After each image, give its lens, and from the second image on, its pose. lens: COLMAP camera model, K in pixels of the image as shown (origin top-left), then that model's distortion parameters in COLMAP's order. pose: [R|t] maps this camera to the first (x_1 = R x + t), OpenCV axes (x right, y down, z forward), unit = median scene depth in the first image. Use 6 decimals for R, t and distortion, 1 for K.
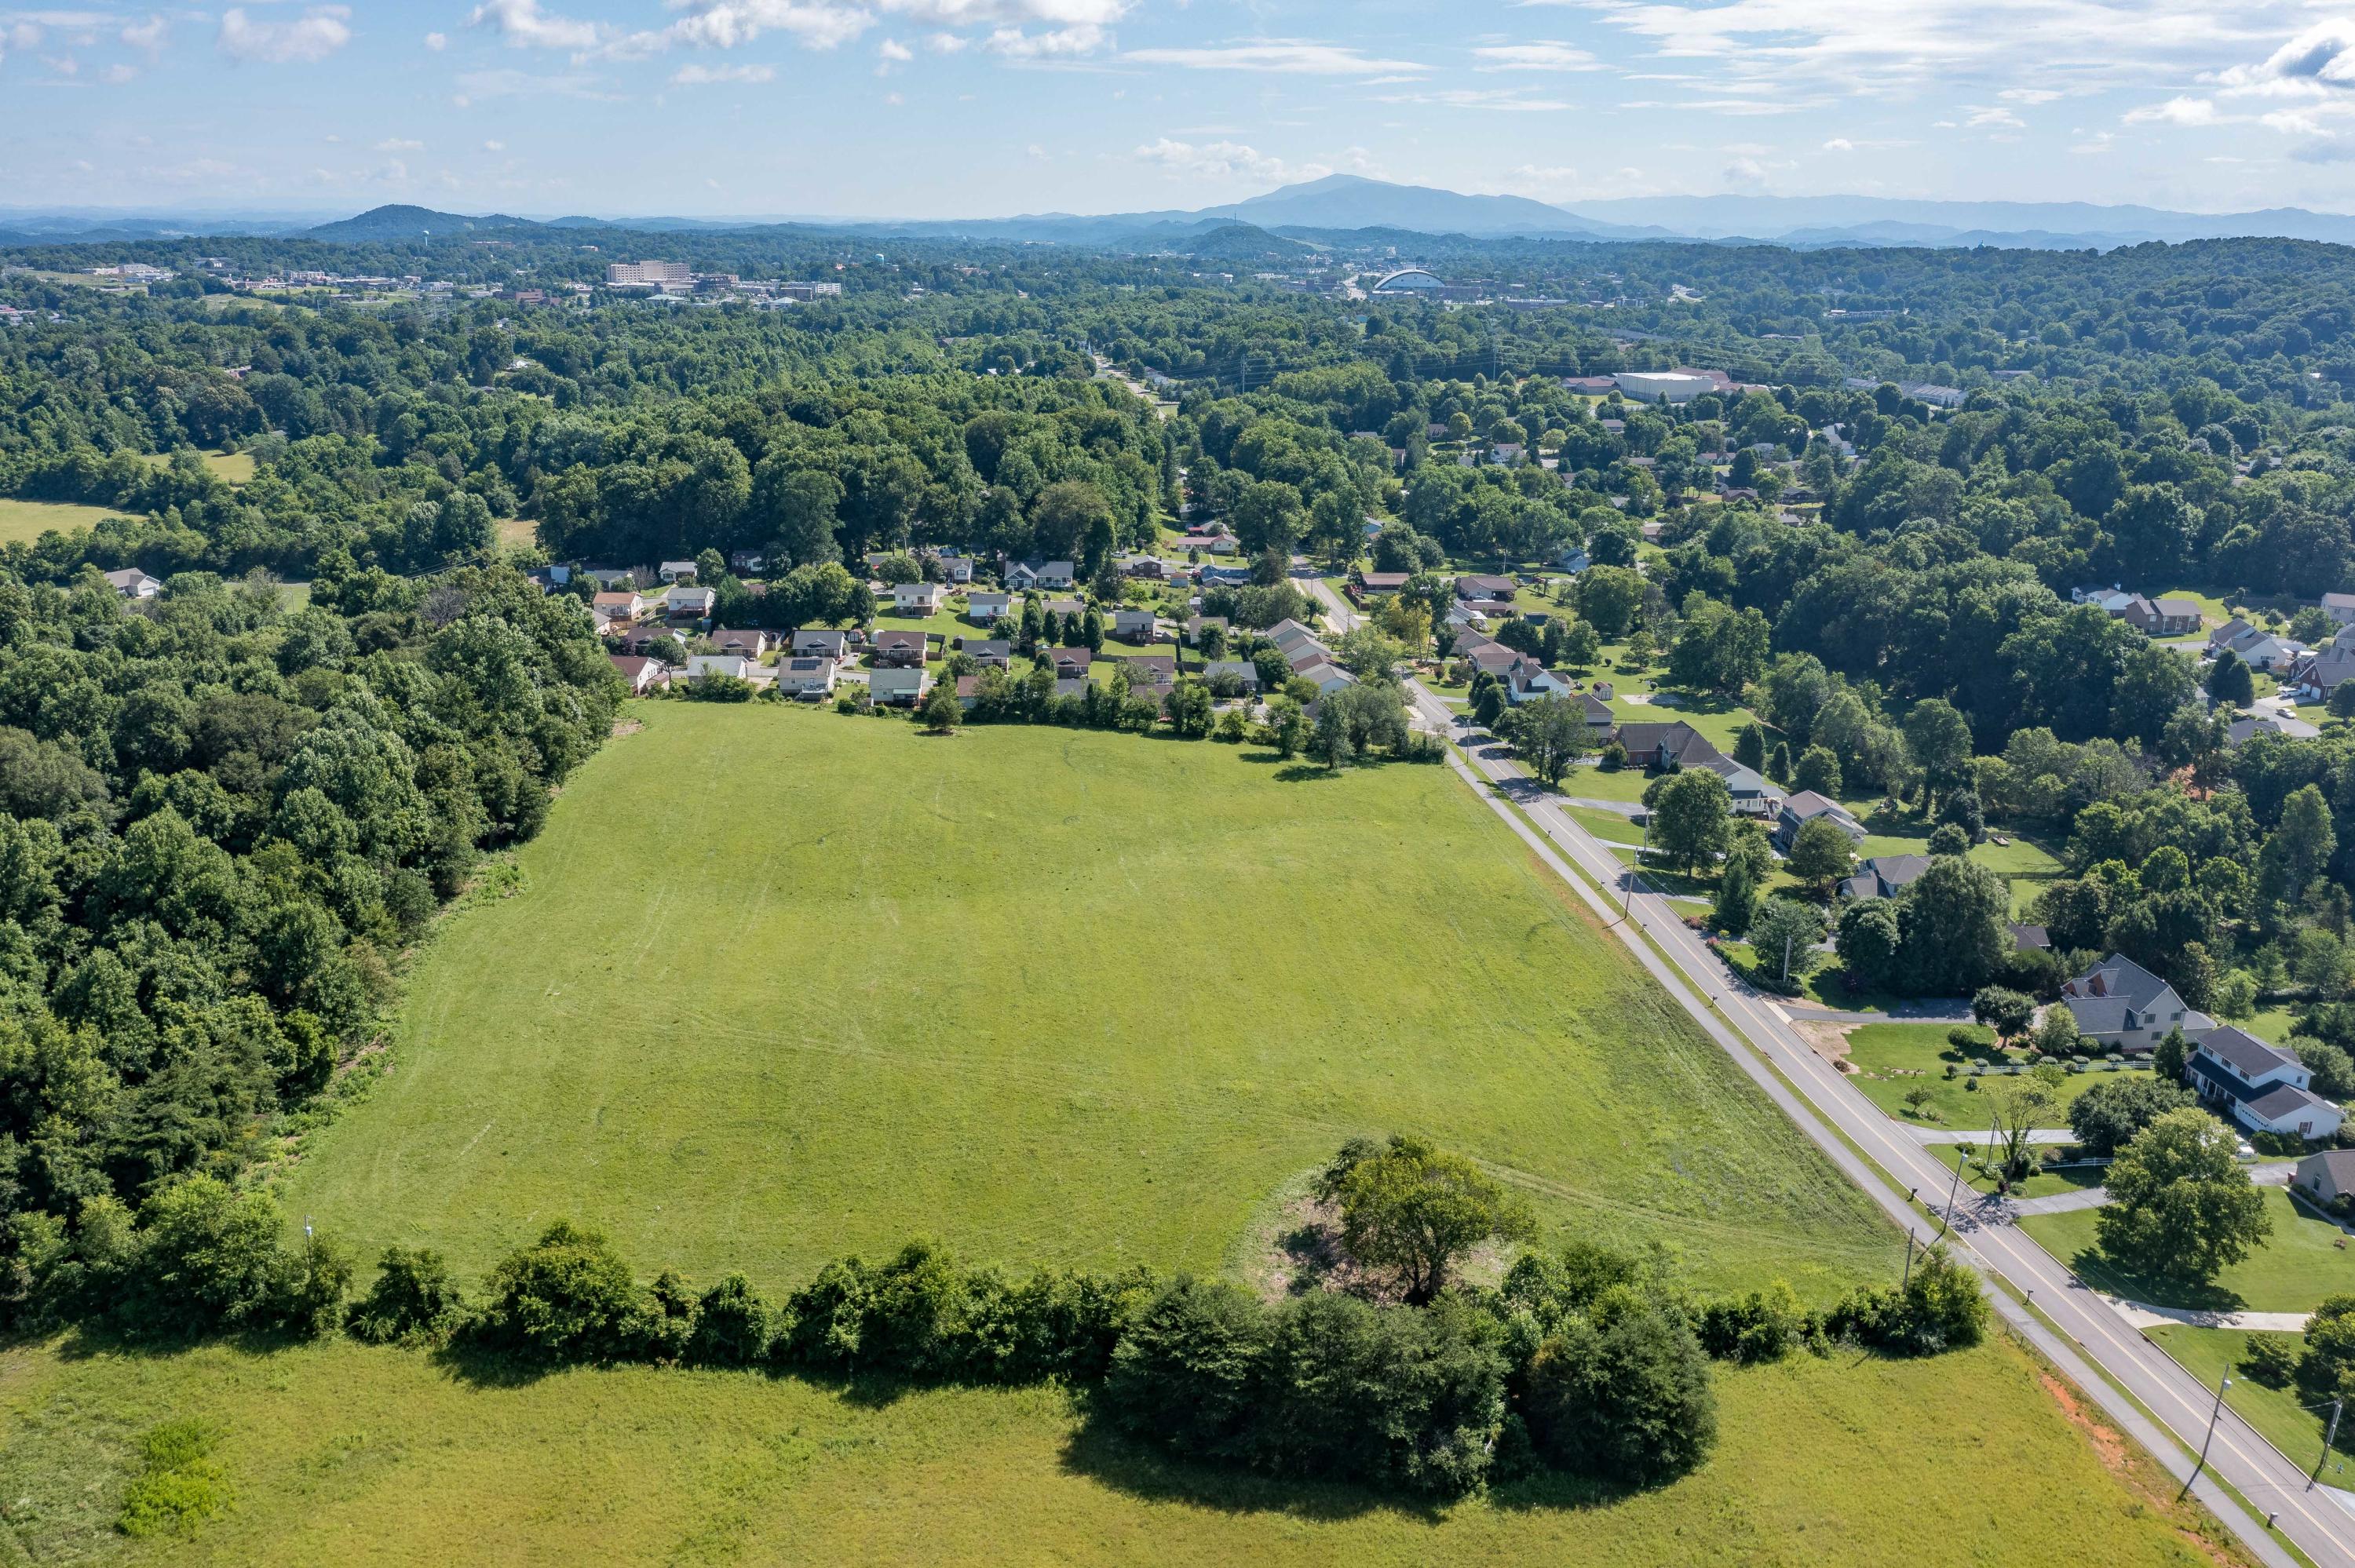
lens RADIAL K [[1889.5, 0, 1168.0], [0, 1889.5, 778.5], [0, 0, 1]] dist [-0.035415, 0.004534]
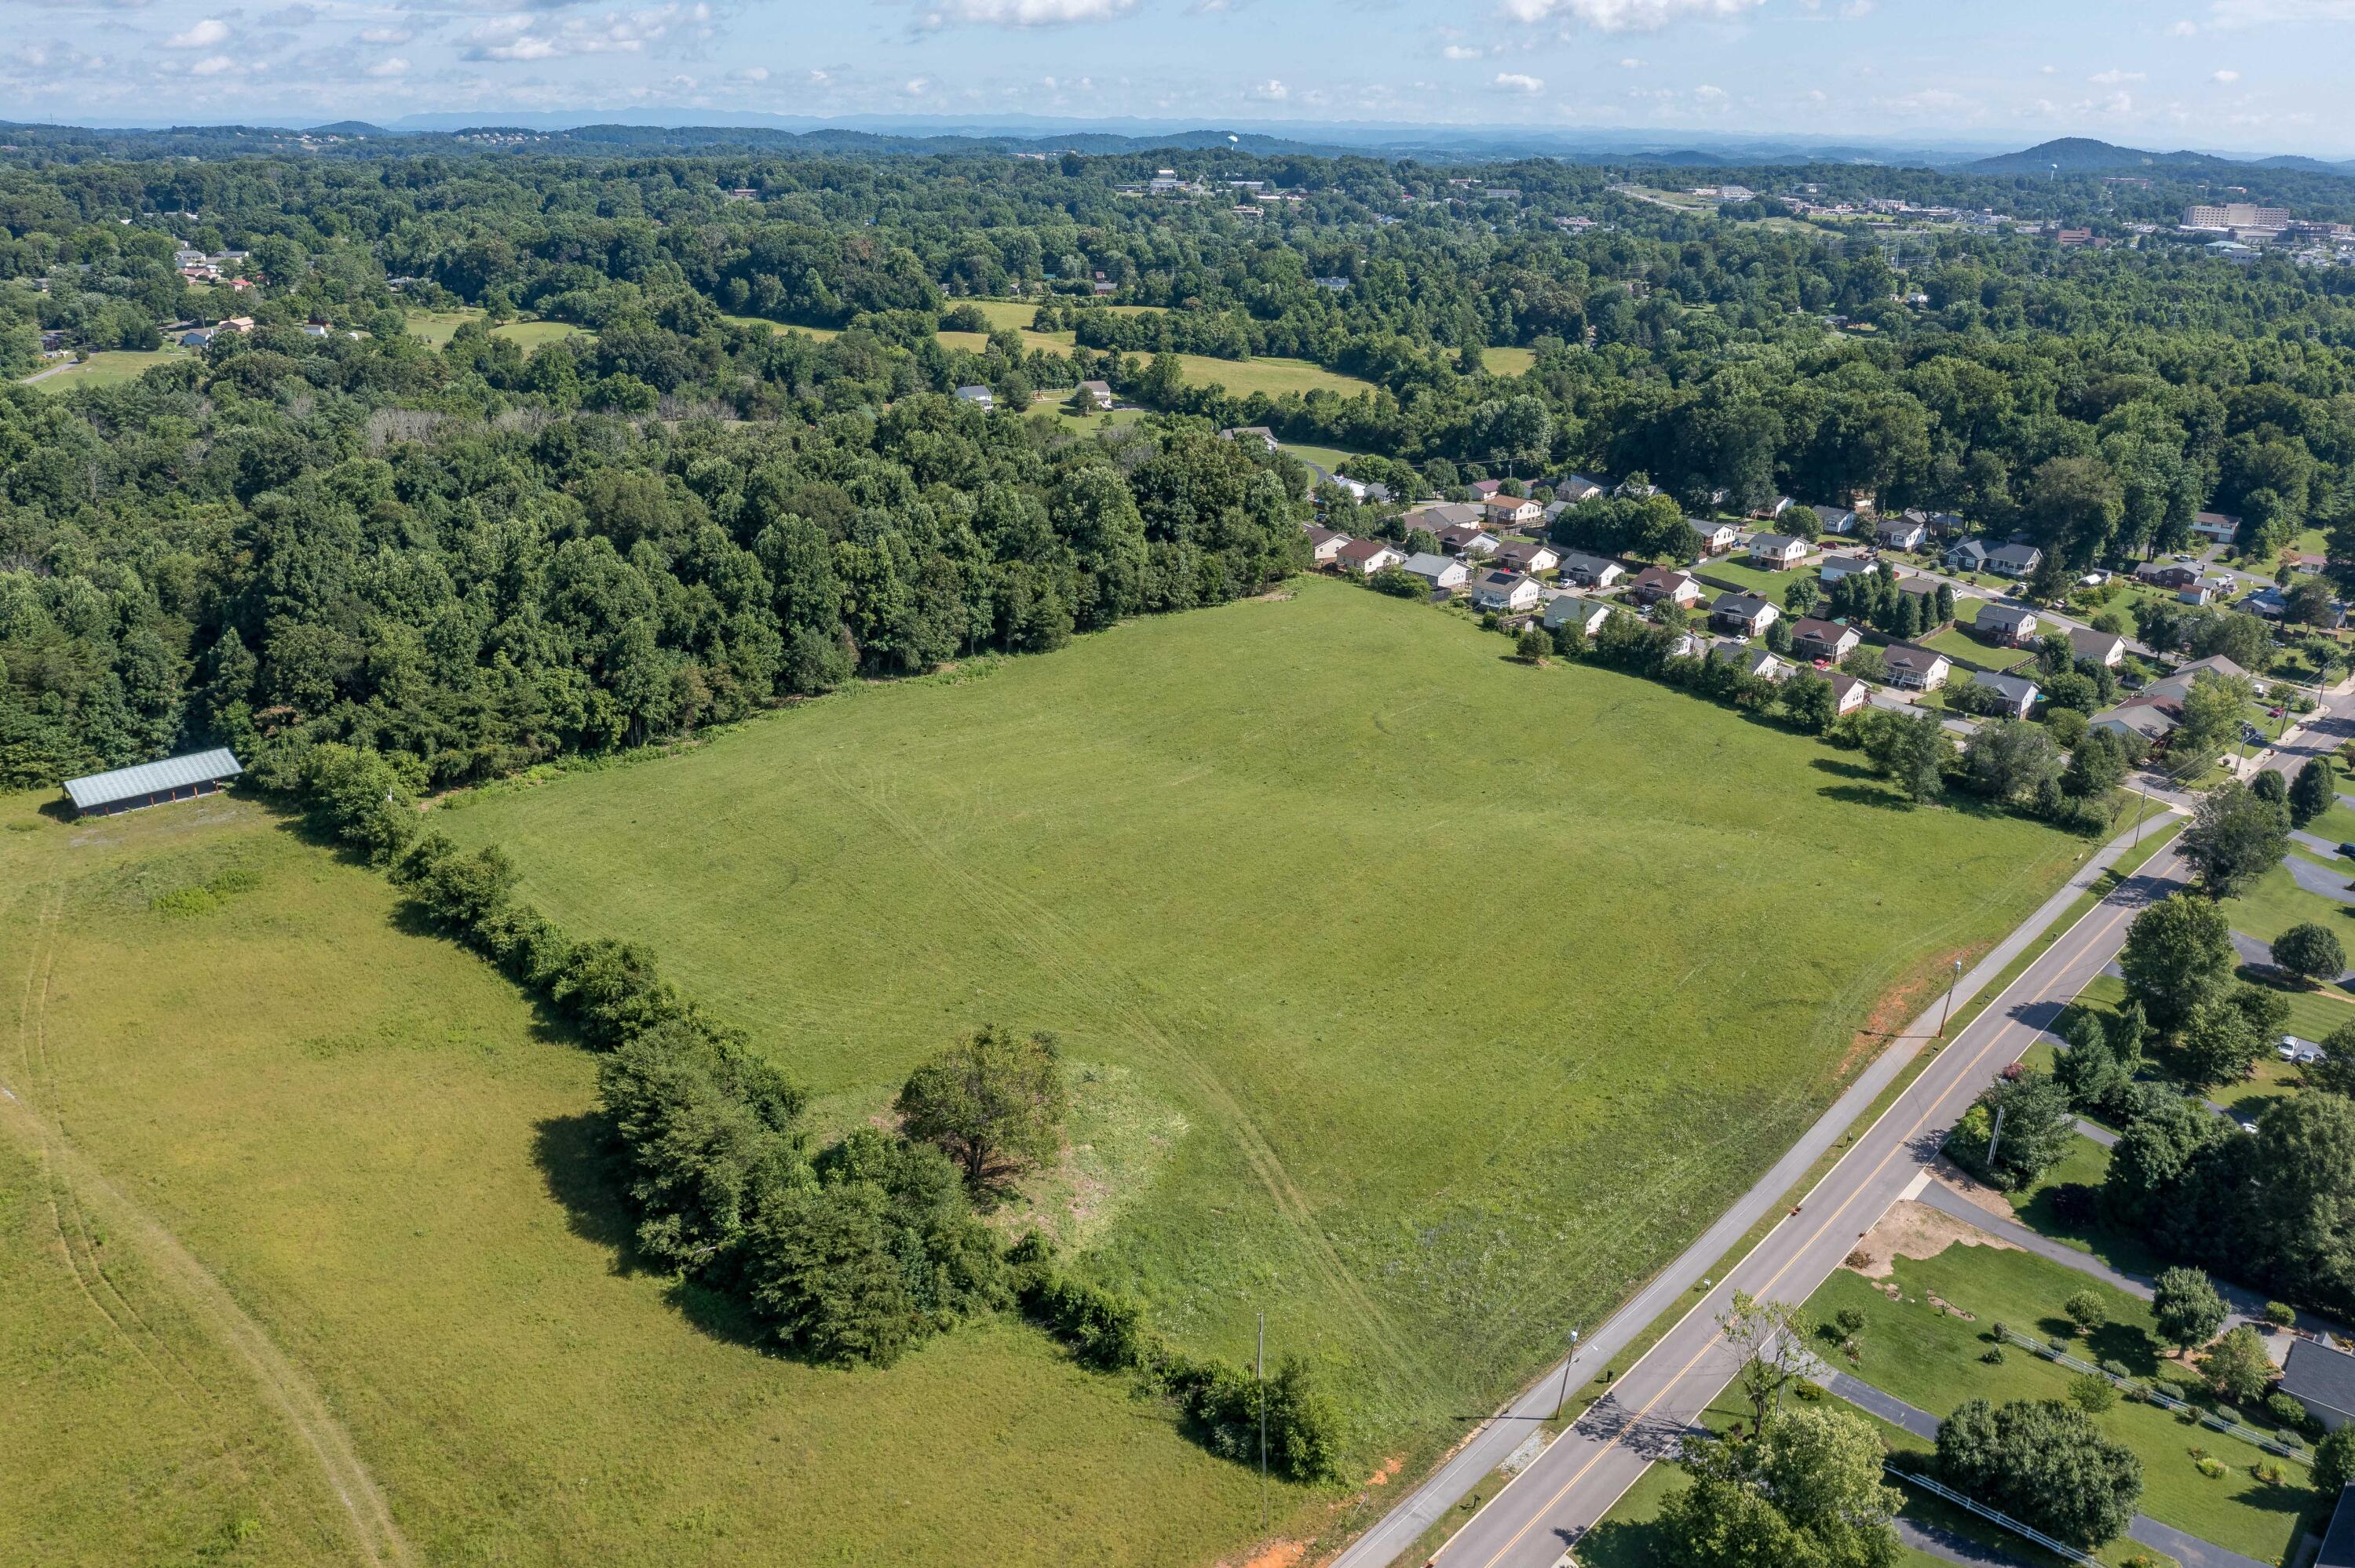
lens RADIAL K [[1889.5, 0, 1166.0], [0, 1889.5, 789.0], [0, 0, 1]] dist [-0.035415, 0.004534]
pose [[0.656277, 0.249404, -0.712108, 0.622995], [-0.222509, 0.965790, 0.133189, -0.064793], [0.720965, 0.071042, 0.689320, 0.245691]]
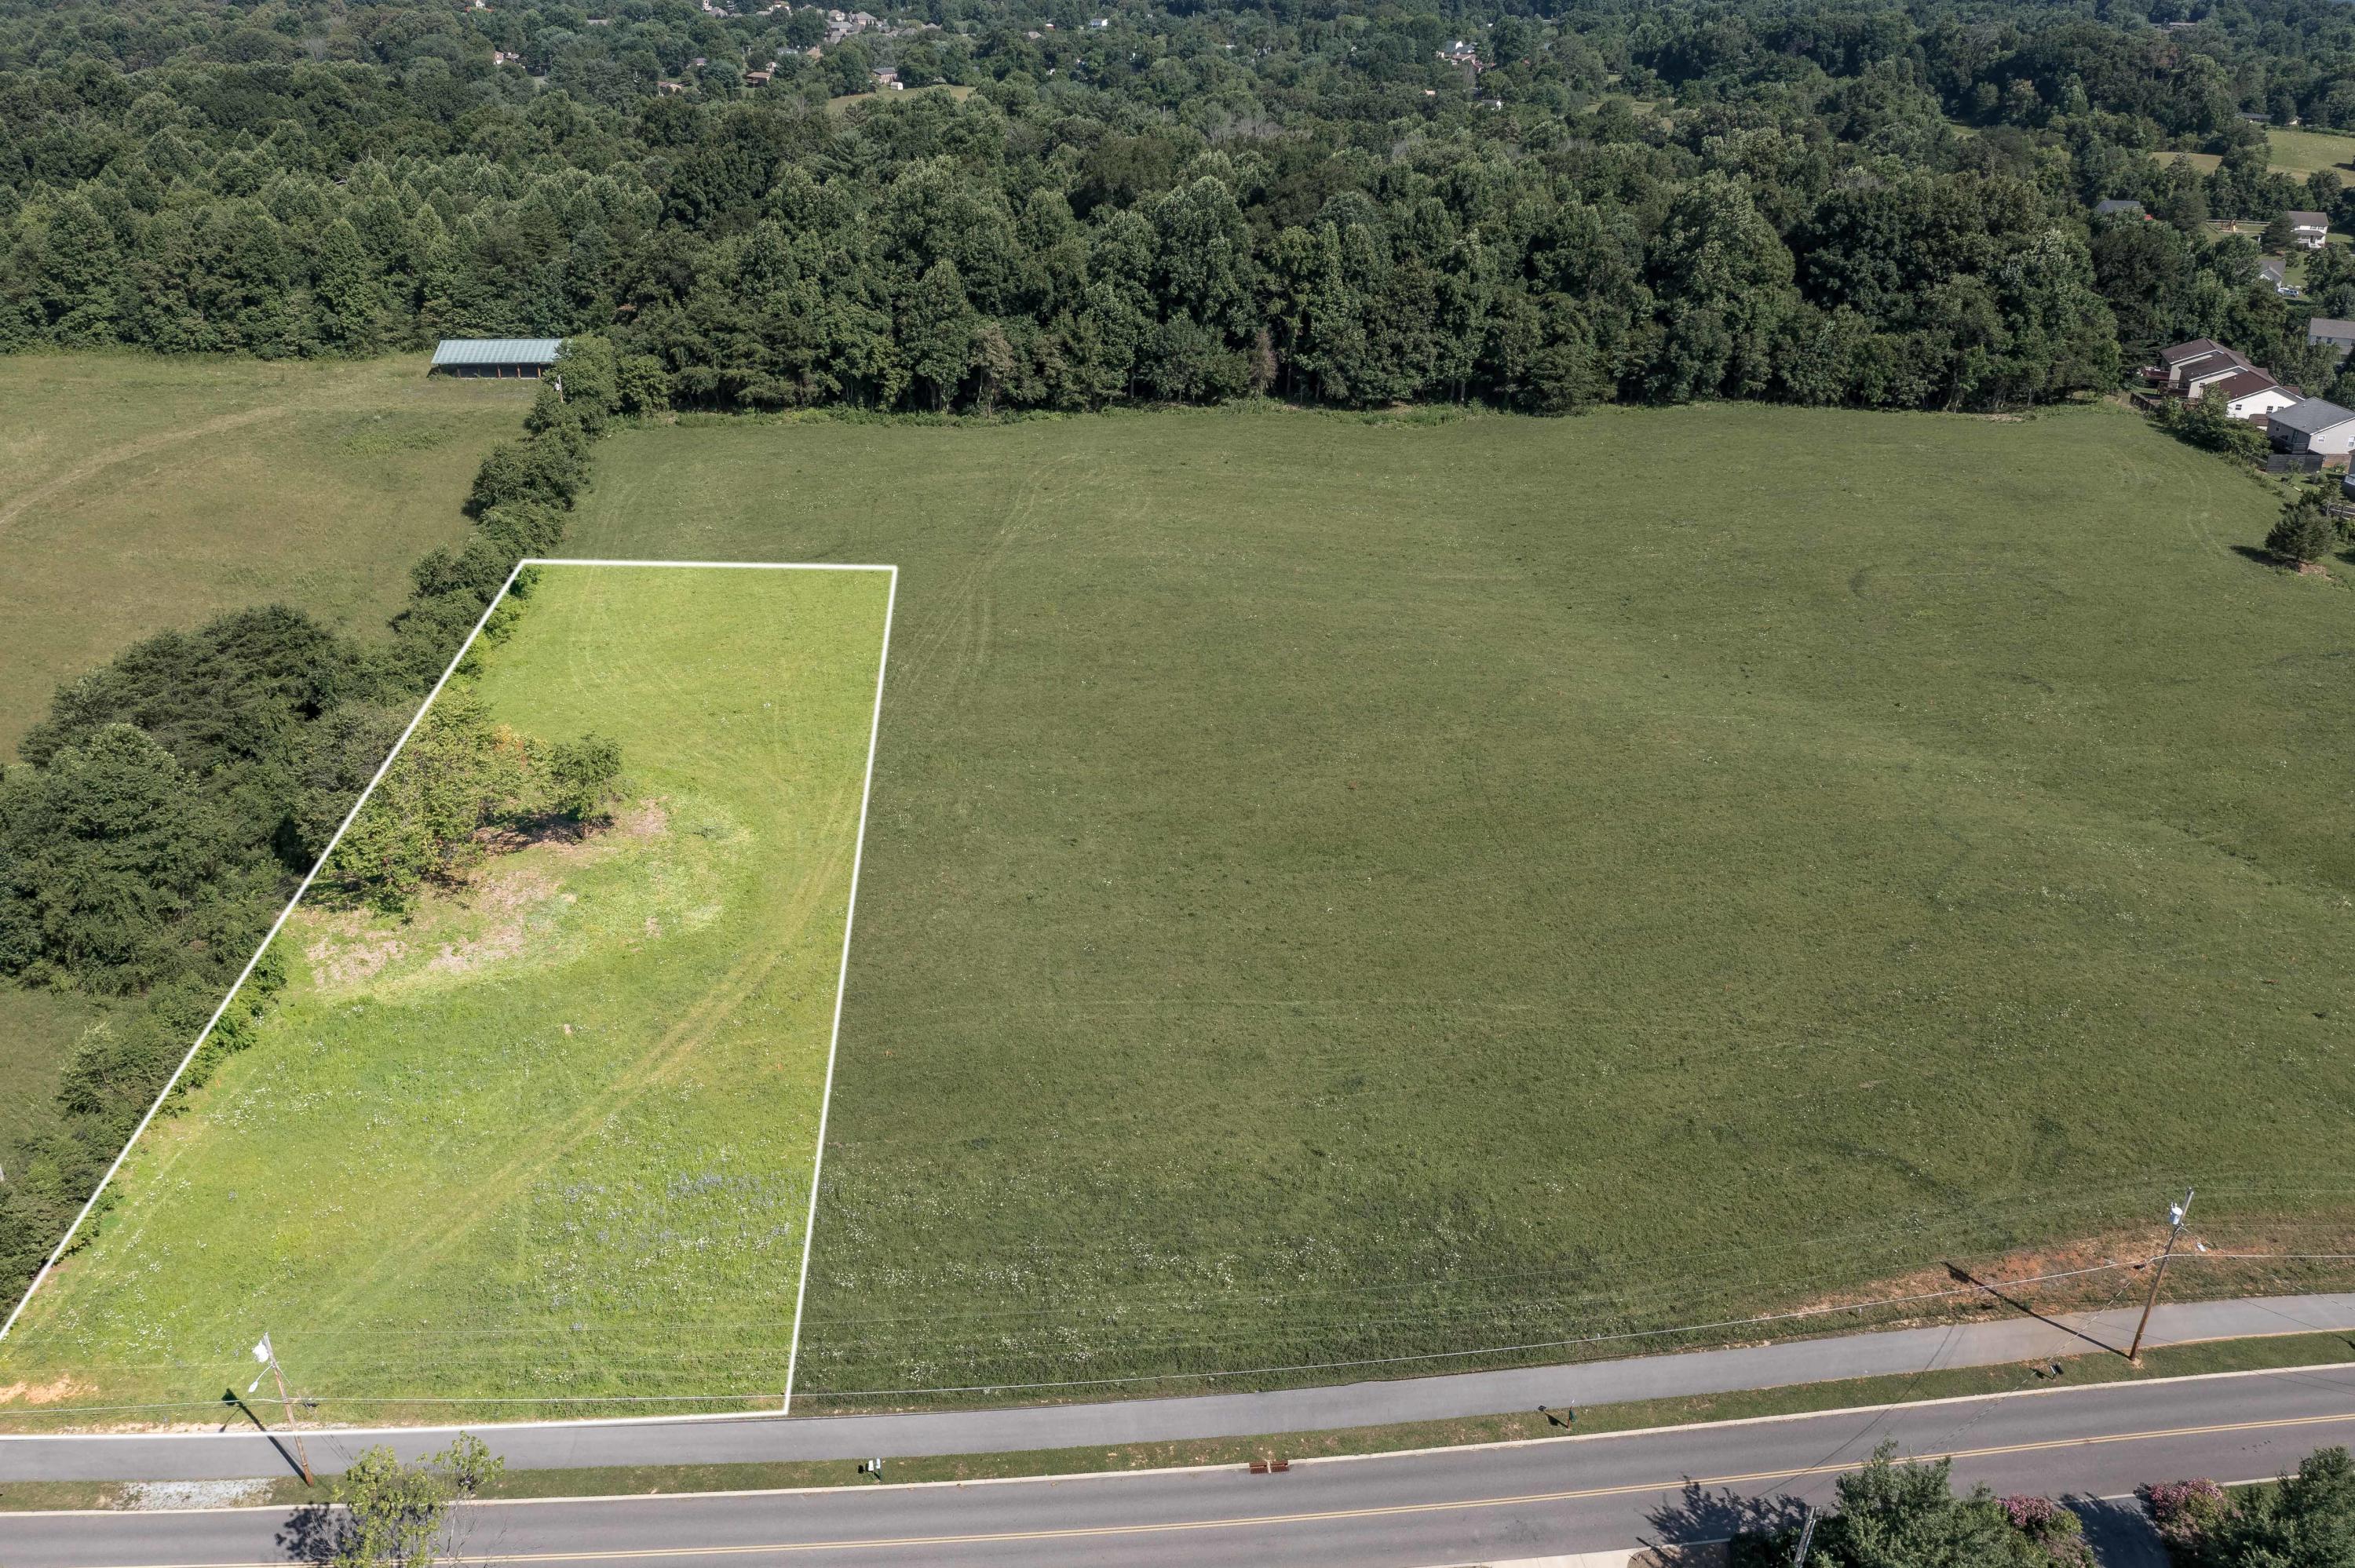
lens RADIAL K [[1889.5, 0, 1176.4], [0, 1889.5, 795.2], [0, 0, 1]] dist [-0.035415, 0.004534]
pose [[-0.050971, 0.386274, -0.920974, 0.583412], [-0.294214, 0.875441, 0.383460, -0.105593], [0.954379, 0.290509, 0.069025, 0.861715]]
